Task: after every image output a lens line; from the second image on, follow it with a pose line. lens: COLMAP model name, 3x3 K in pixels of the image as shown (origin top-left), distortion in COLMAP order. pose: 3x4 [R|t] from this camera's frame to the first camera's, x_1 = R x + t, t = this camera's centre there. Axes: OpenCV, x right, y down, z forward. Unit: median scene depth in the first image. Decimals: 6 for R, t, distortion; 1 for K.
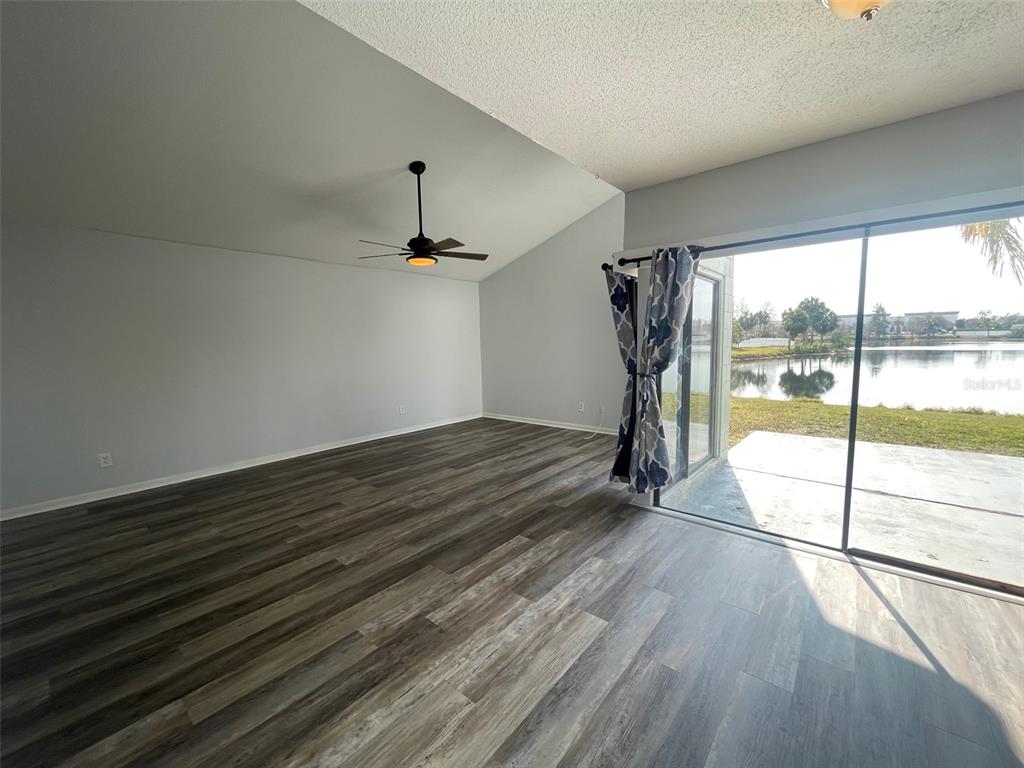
lens RADIAL K [[412.6, 0, 512.0], [0, 412.6, 384.0], [0, 0, 1]] dist [-0.001874, -0.000765]
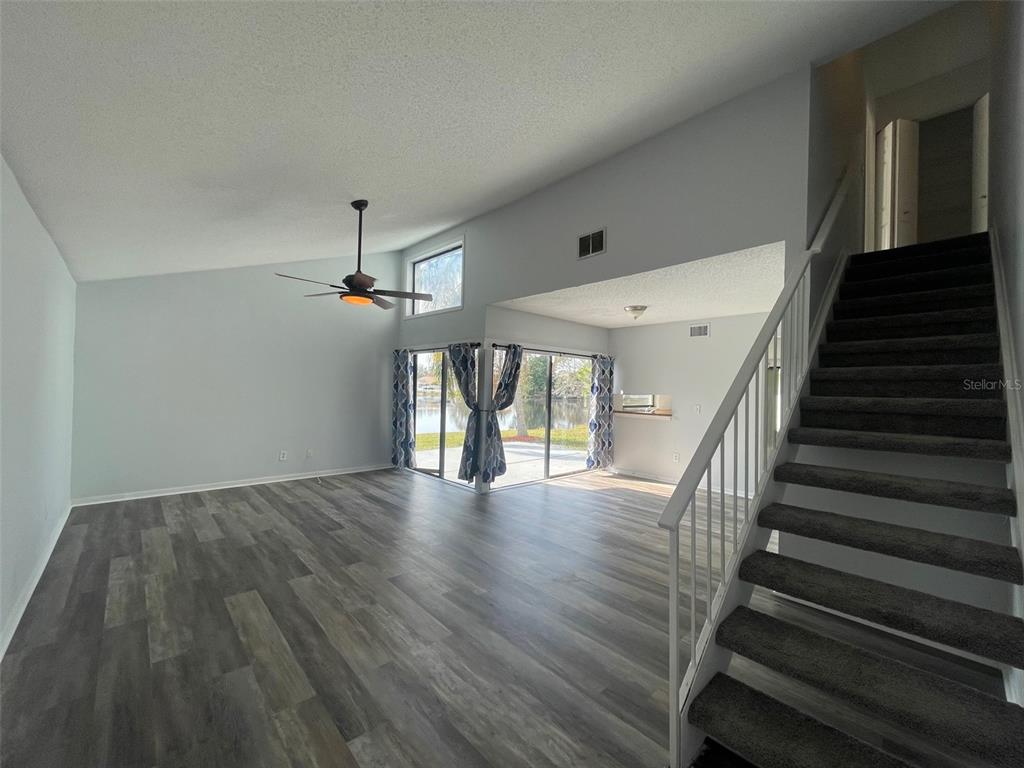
lens RADIAL K [[412.6, 0, 512.0], [0, 412.6, 384.0], [0, 0, 1]] dist [-0.001874, -0.000765]
pose [[0.127596, 0.034321, 0.991232, -0.980591], [0.077428, 0.996006, -0.044453, -0.035620], [-0.988799, 0.082422, 0.124429, 0.502197]]
